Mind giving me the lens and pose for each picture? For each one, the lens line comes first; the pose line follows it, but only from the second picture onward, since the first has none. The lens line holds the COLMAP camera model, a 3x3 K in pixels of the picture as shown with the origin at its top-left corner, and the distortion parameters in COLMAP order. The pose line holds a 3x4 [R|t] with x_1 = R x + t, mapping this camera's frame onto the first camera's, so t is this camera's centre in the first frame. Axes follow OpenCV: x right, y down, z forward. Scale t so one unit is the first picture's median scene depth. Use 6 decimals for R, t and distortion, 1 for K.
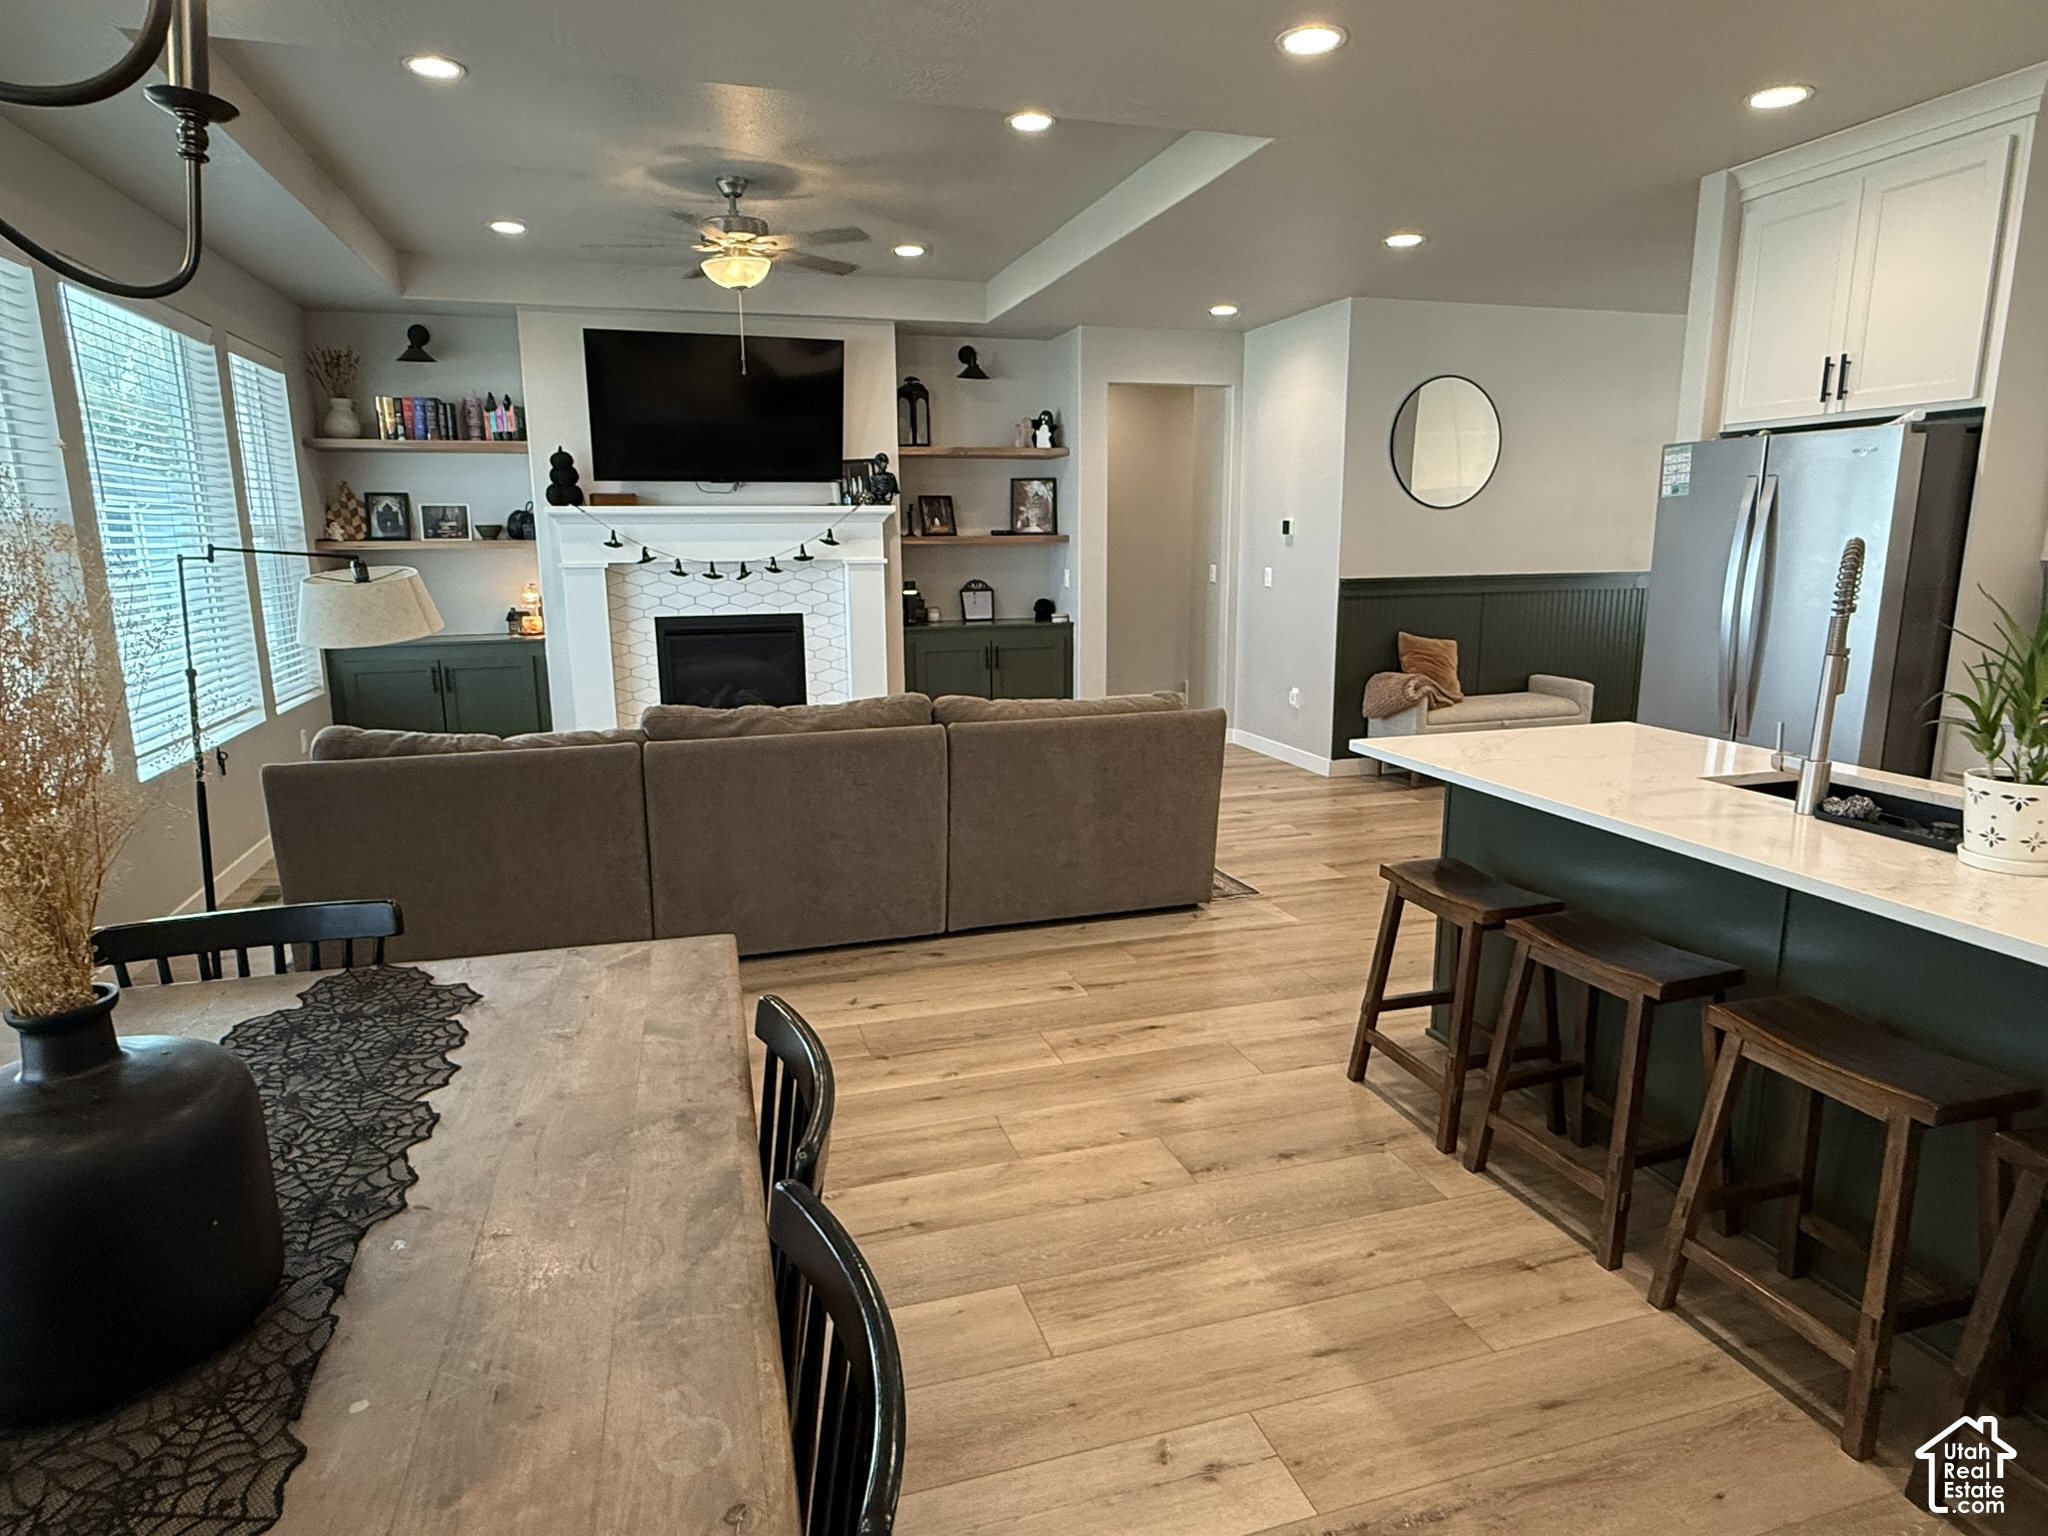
lens RADIAL K [[1183.5, 0, 1014.3], [0, 1183.5, 774.5], [0, 0, 1]] dist [-0.003941, 0.002009]
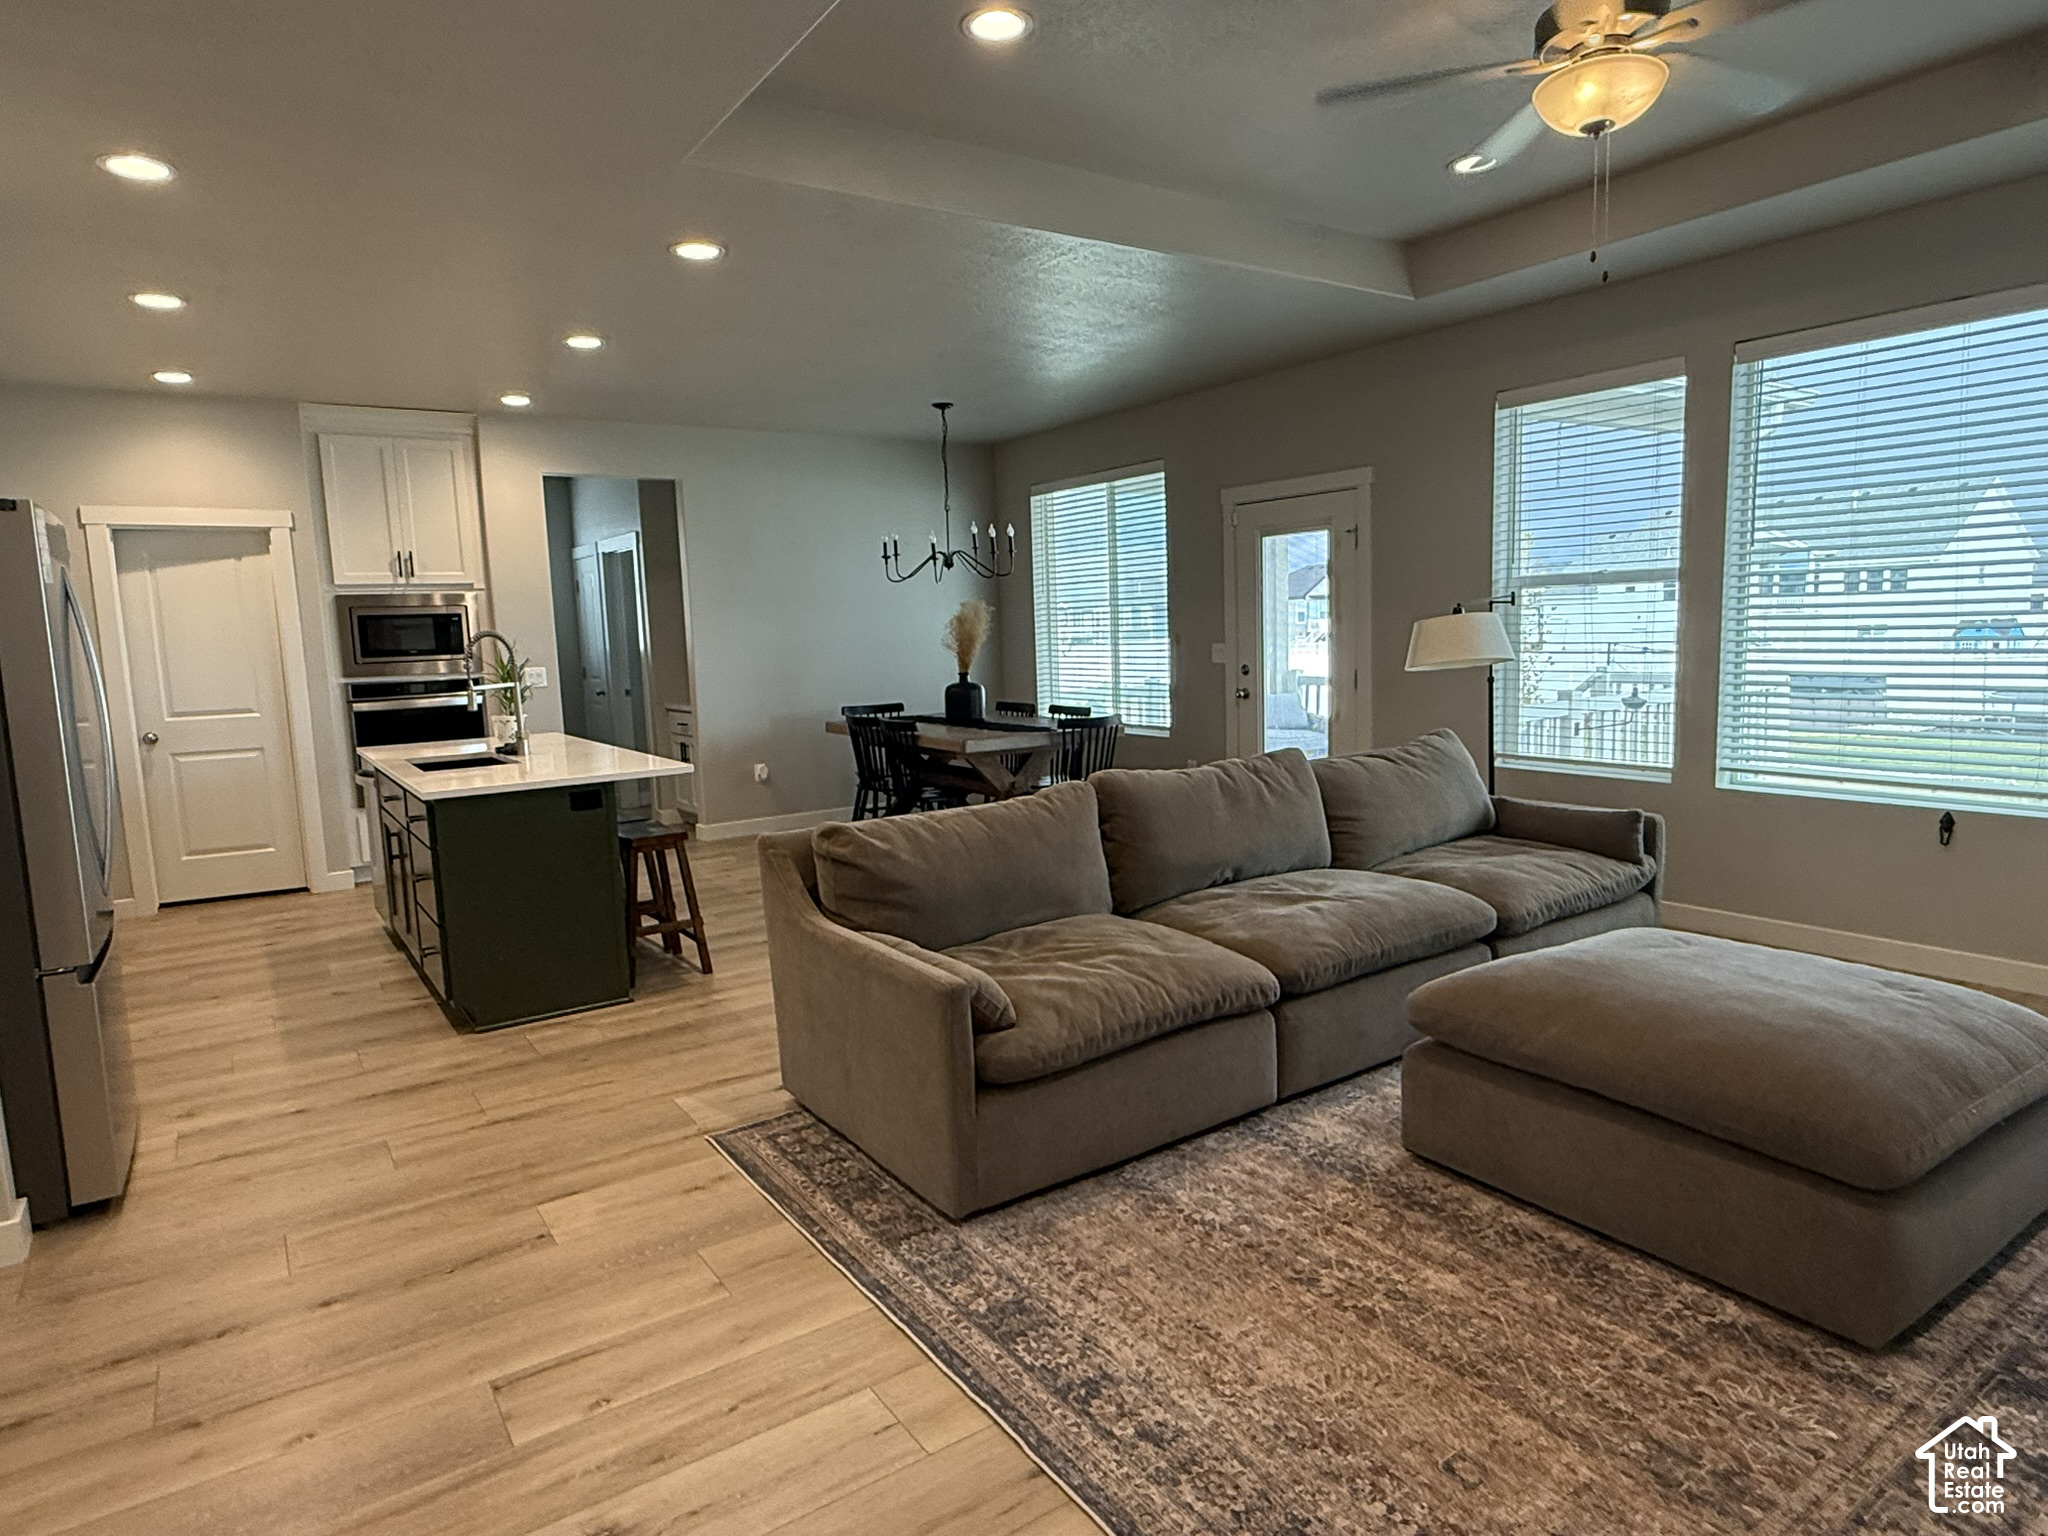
lens RADIAL K [[1183.5, 0, 1022.9], [0, 1183.5, 768.5], [0, 0, 1]] dist [-0.003941, 0.002009]
pose [[-0.950982, 0.079294, -0.298906, 0.238674], [-0.018978, 0.949781, 0.312338, -0.338504], [0.308662, 0.302701, -0.901721, 1.720022]]
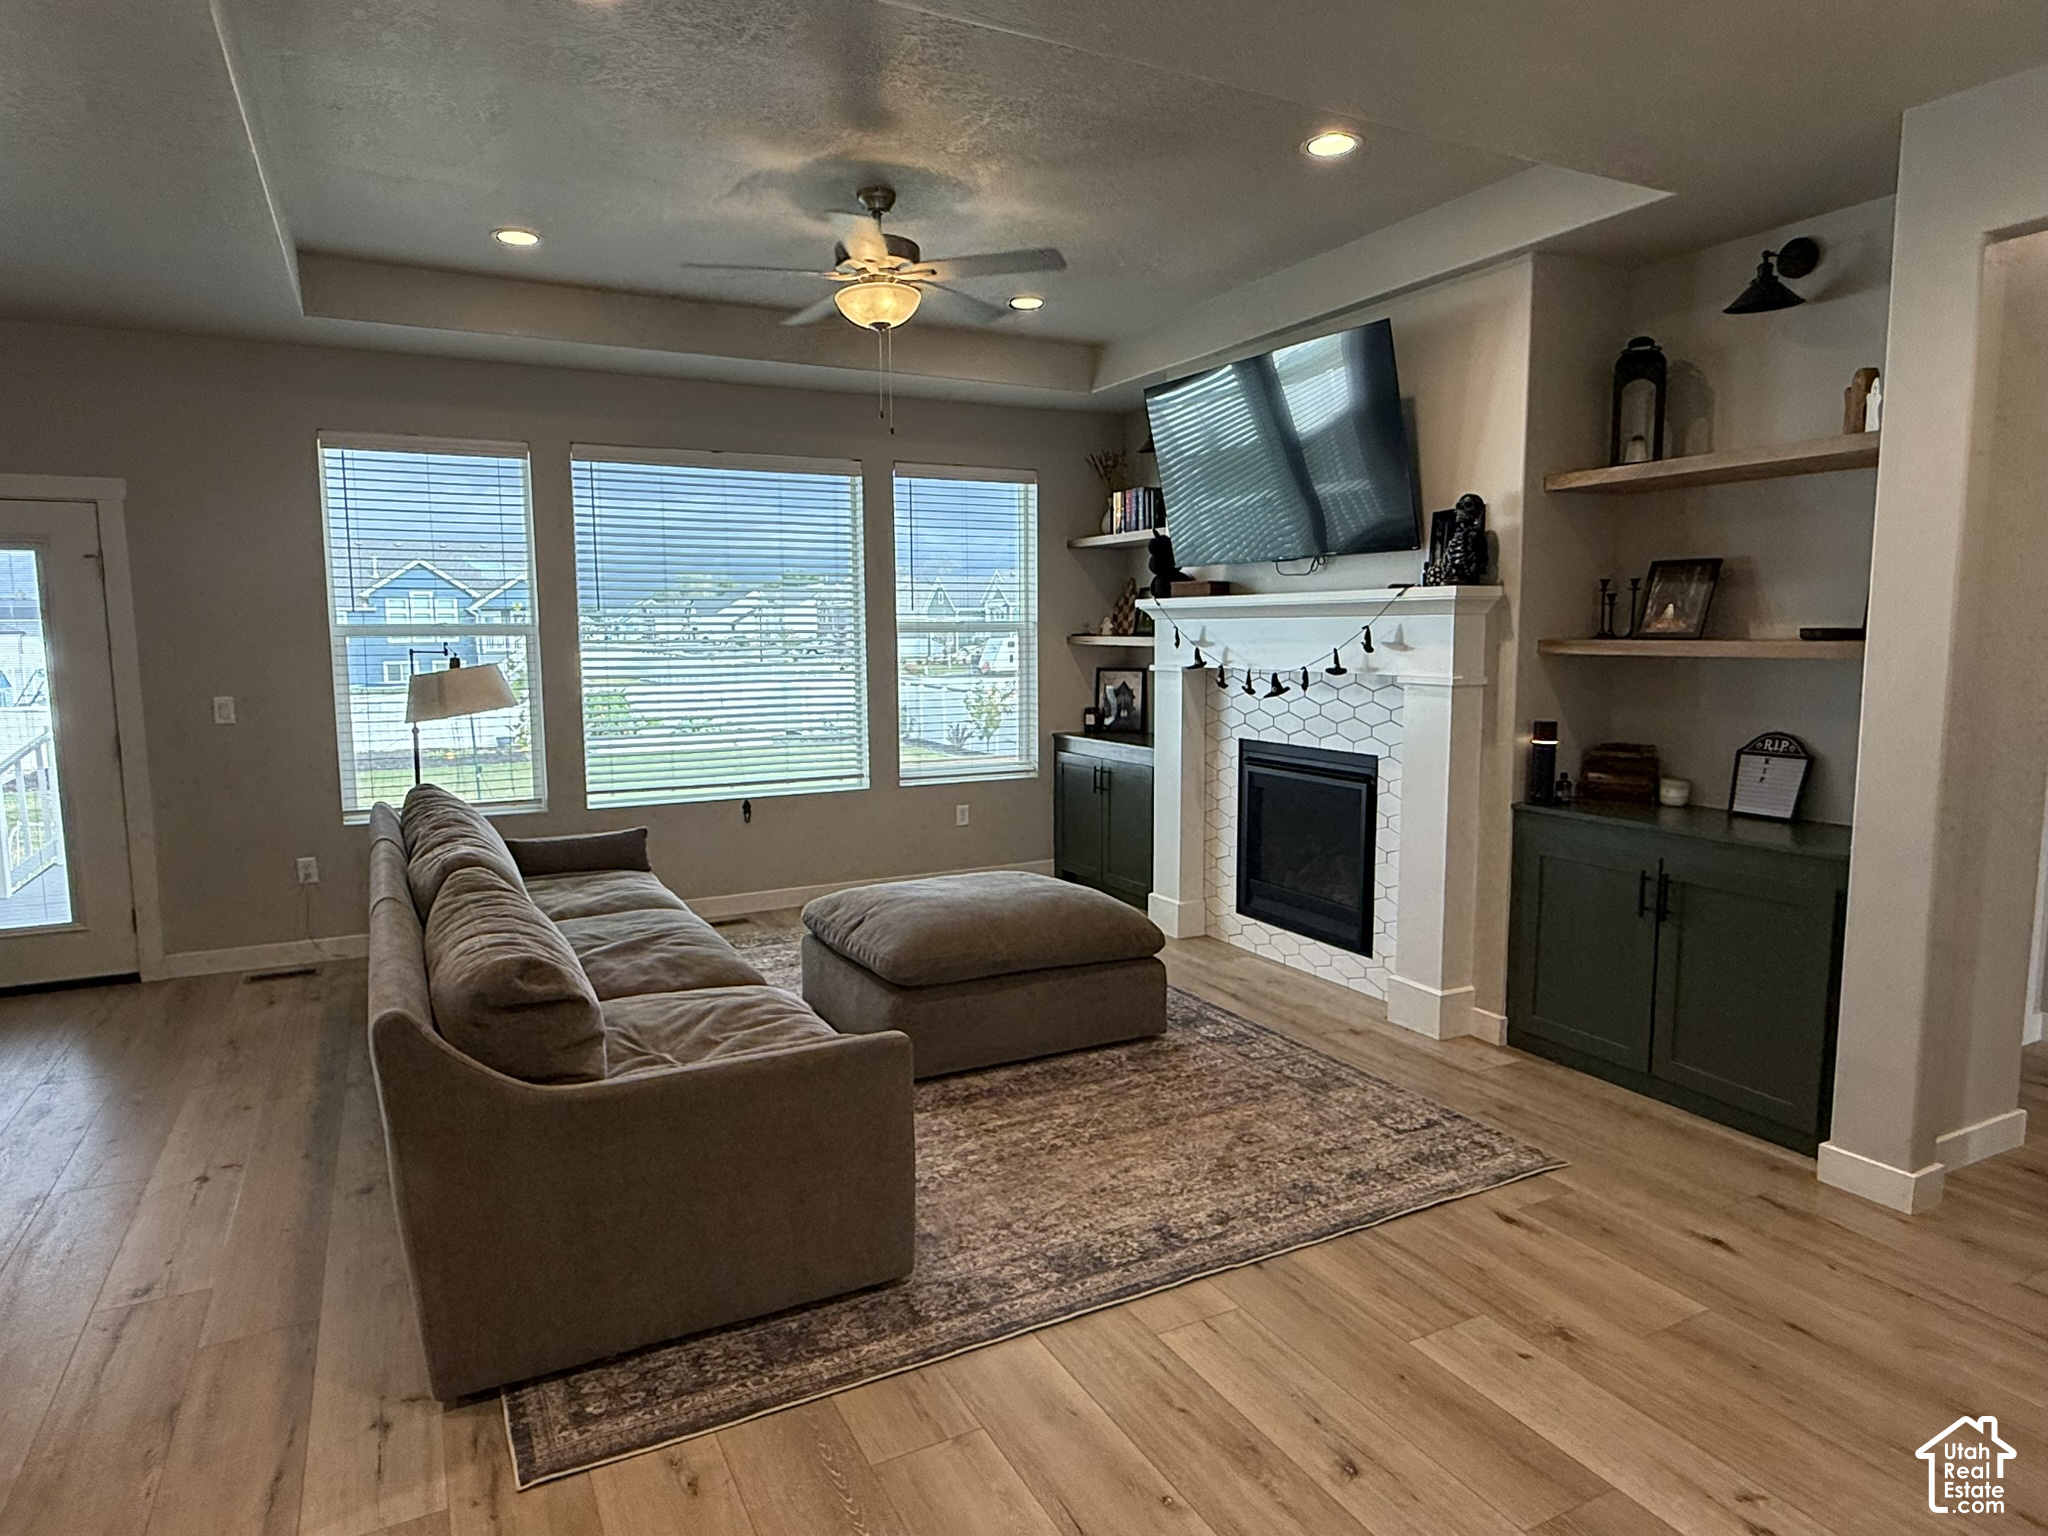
lens RADIAL K [[1183.5, 0, 1012.3], [0, 1183.5, 772.2], [0, 0, 1]] dist [-0.003941, 0.002009]
pose [[0.186362, 0.125919, -0.974379, 0.669870], [-0.192504, 0.977209, 0.089466, -0.240703], [0.963437, 0.170898, 0.206355, 1.114470]]
